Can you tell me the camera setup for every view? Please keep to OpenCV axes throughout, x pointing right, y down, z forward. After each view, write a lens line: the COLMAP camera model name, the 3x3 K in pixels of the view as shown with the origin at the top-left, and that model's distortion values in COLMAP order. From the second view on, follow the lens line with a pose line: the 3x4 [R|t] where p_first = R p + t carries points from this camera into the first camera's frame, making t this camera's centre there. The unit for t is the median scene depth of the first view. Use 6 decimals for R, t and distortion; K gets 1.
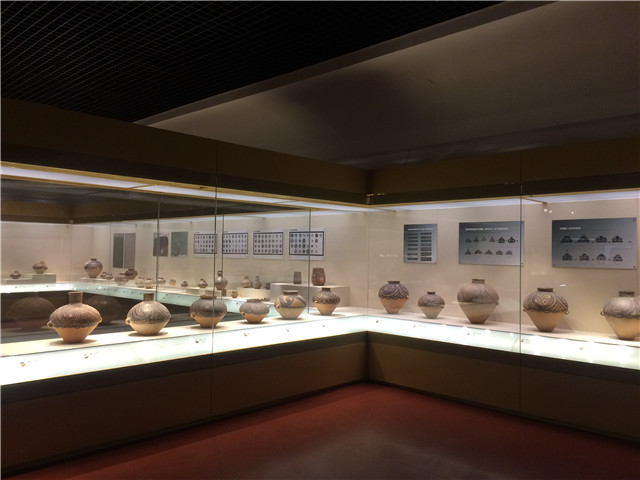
lens RADIAL K [[543.5, 0, 317.4], [0, 543.5, 242.4], [0, 0, 1]] dist [0.050604, -0.010828]
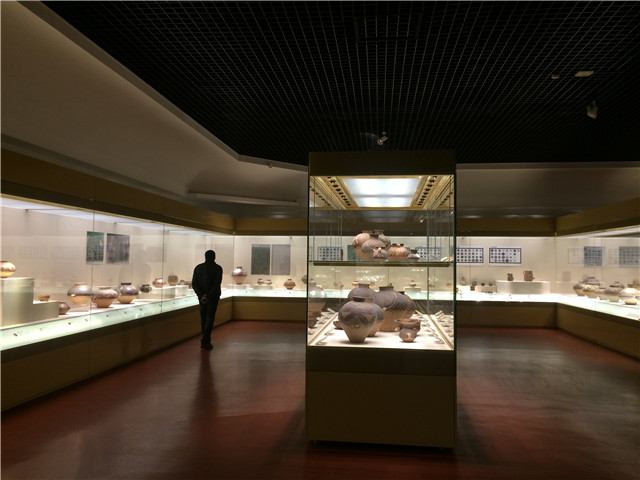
lens RADIAL K [[543.5, 0, 317.4], [0, 543.5, 242.4], [0, 0, 1]] dist [0.050604, -0.010828]
pose [[0.789010, 0.016683, 0.614154, -0.277807], [-0.011504, 0.999857, -0.012380, -0.002123], [-0.614273, 0.002702, 0.789089, 0.013551]]
